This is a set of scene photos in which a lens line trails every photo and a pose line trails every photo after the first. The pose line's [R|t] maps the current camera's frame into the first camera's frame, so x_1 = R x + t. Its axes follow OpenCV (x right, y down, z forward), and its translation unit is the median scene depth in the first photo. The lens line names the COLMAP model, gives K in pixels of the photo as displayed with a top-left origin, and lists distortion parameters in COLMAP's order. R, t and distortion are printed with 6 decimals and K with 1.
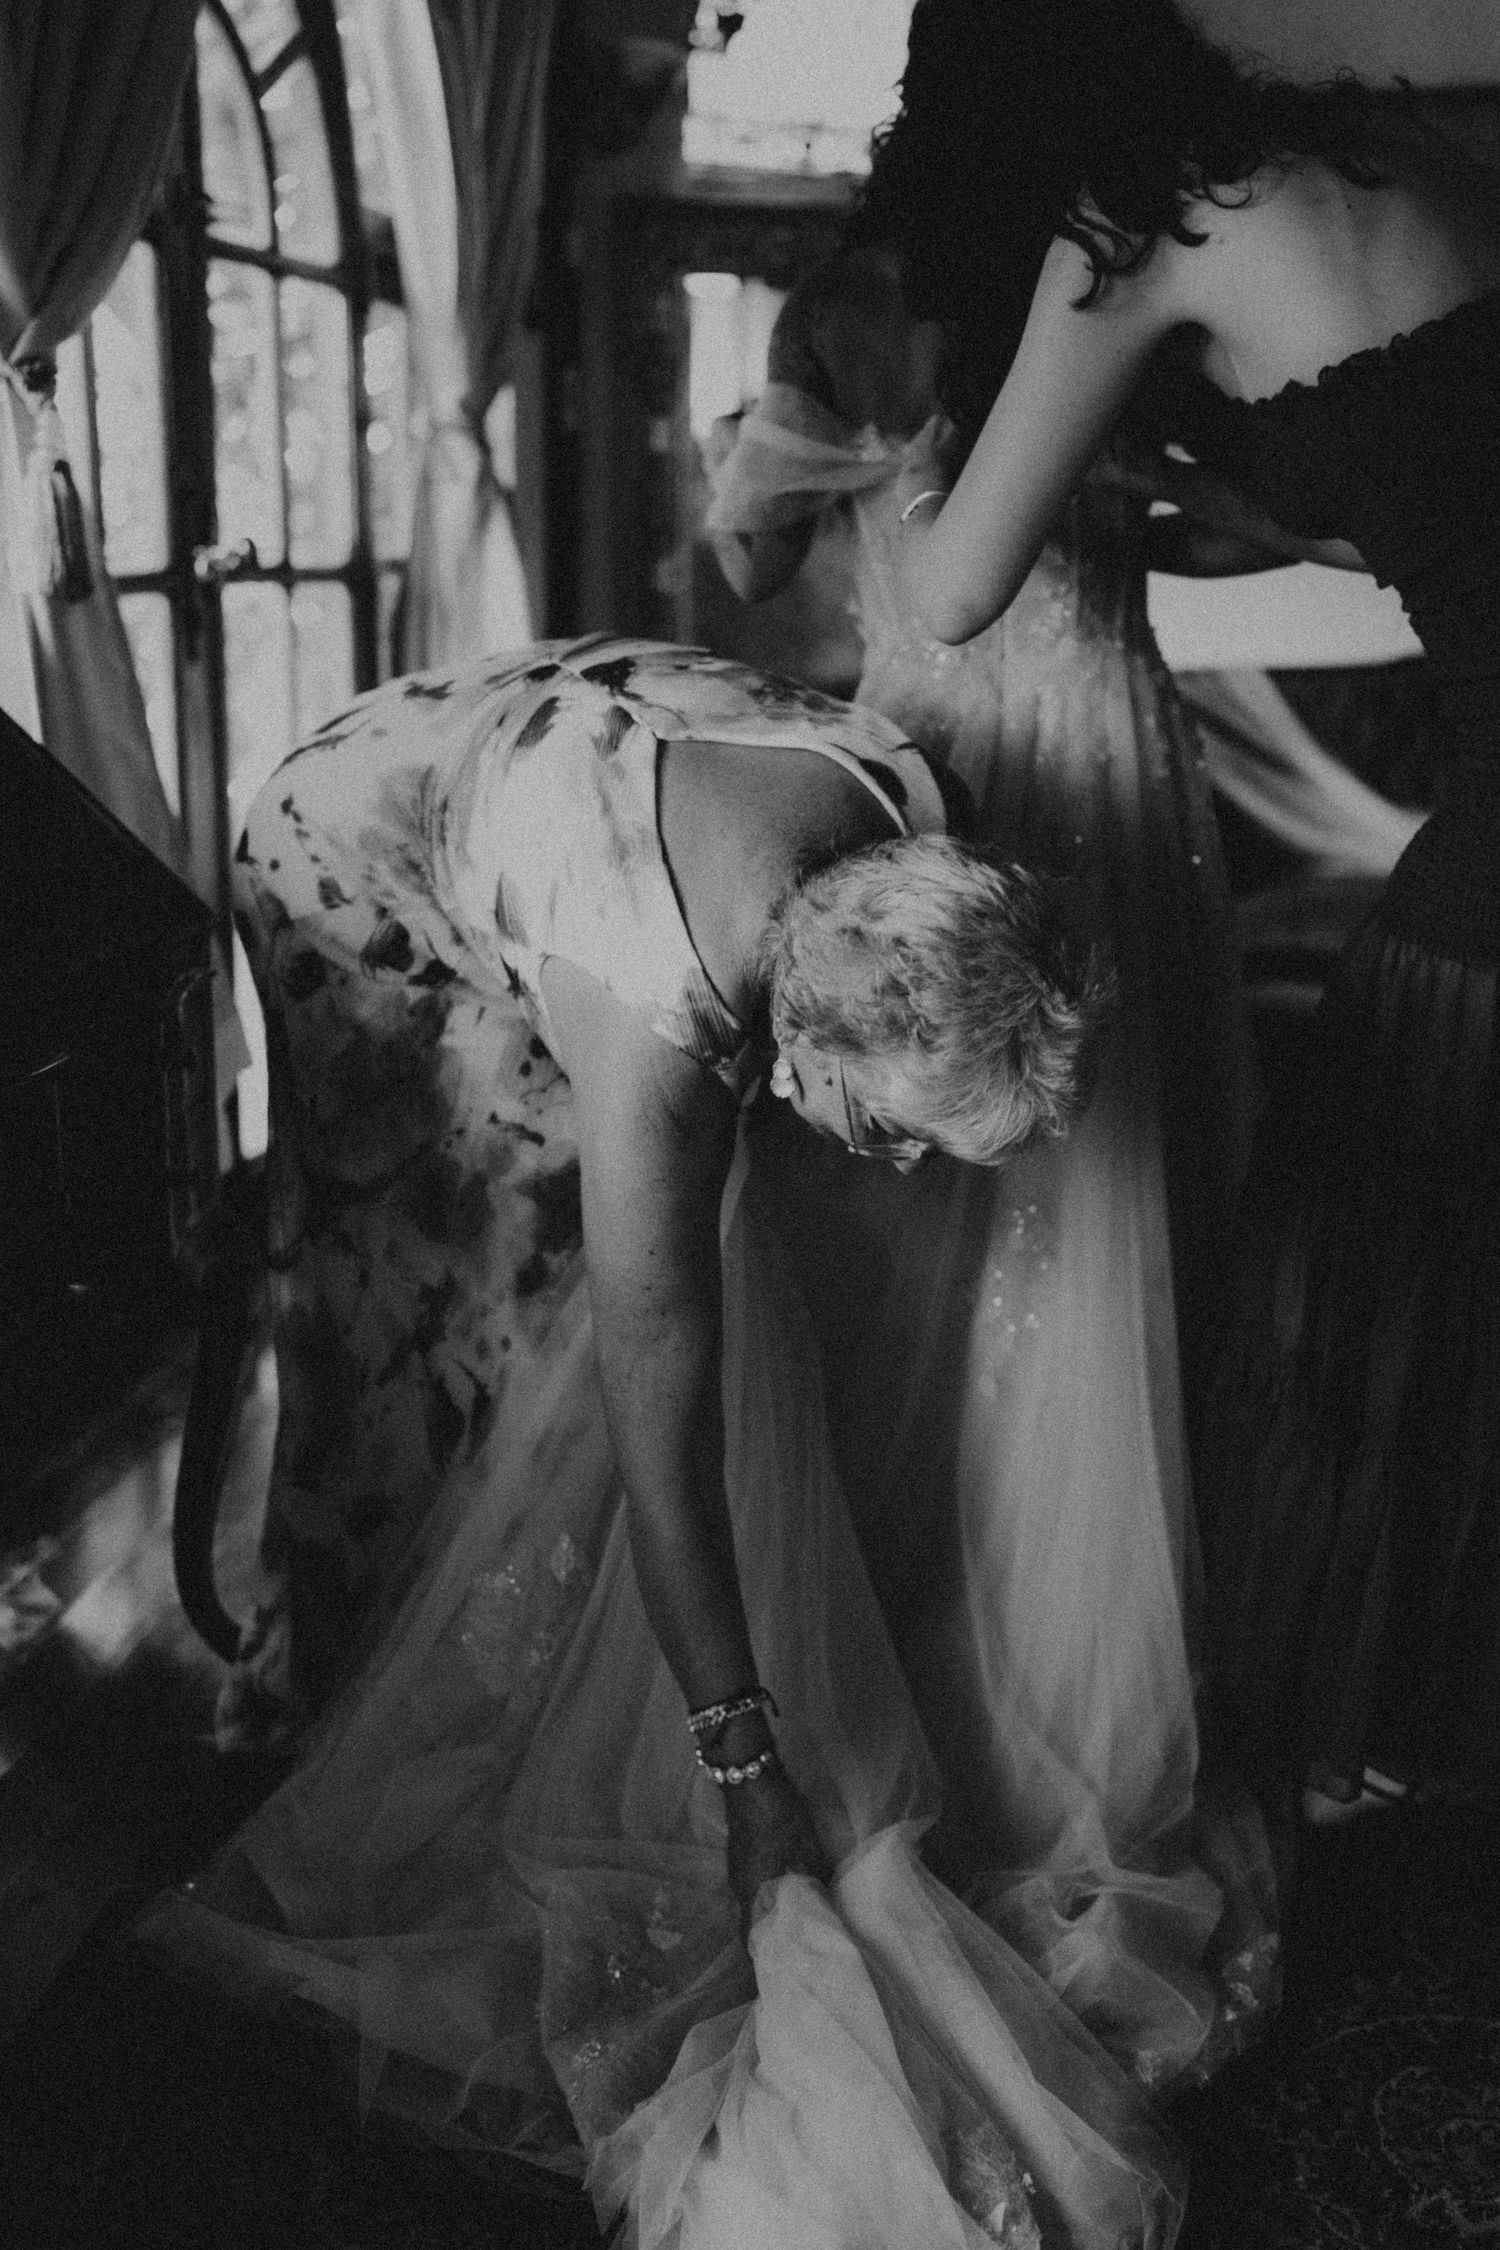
lens RADIAL K [[2213.2, 0, 763.5], [0, 2213.2, 1127.0], [0, 0, 1]] dist [-0.015019, 0.000000]
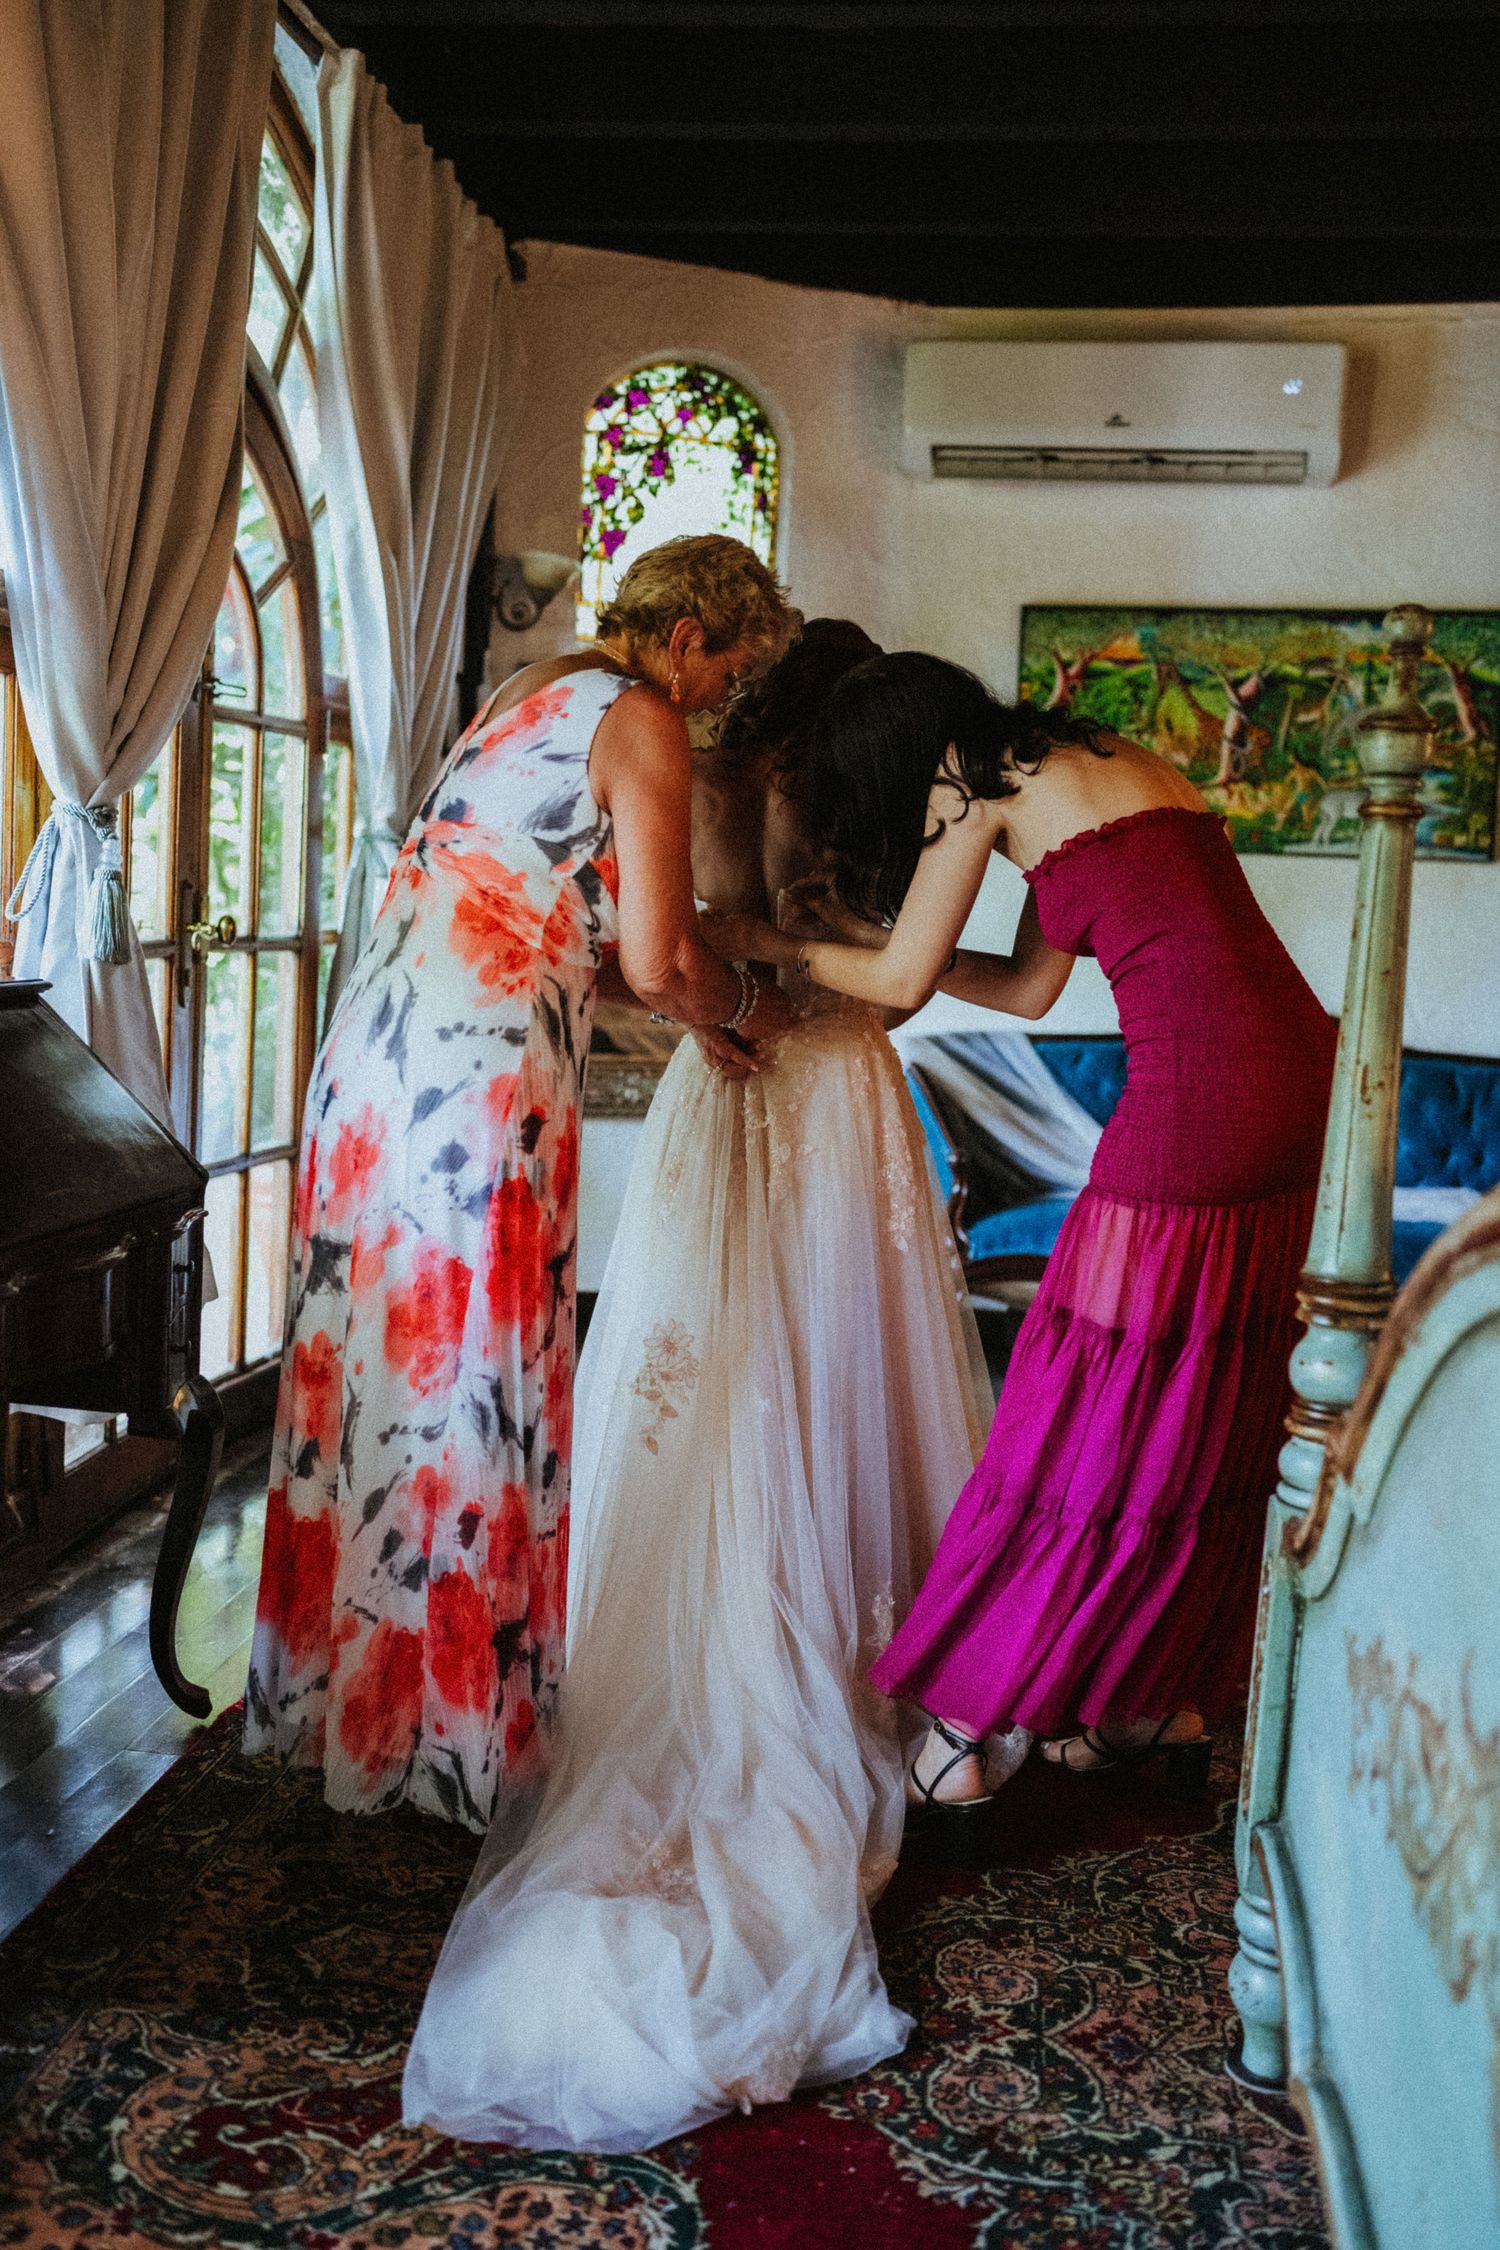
lens RADIAL K [[2213.2, 0, 744.6], [0, 2213.2, 1114.8], [0, 0, 1]] dist [-0.015019, 0.000000]
pose [[0.999139, 0.027300, 0.031235, 0.043915], [-0.021842, 0.986322, -0.163379, 0.066611], [-0.035268, 0.162556, 0.986069, -0.327653]]
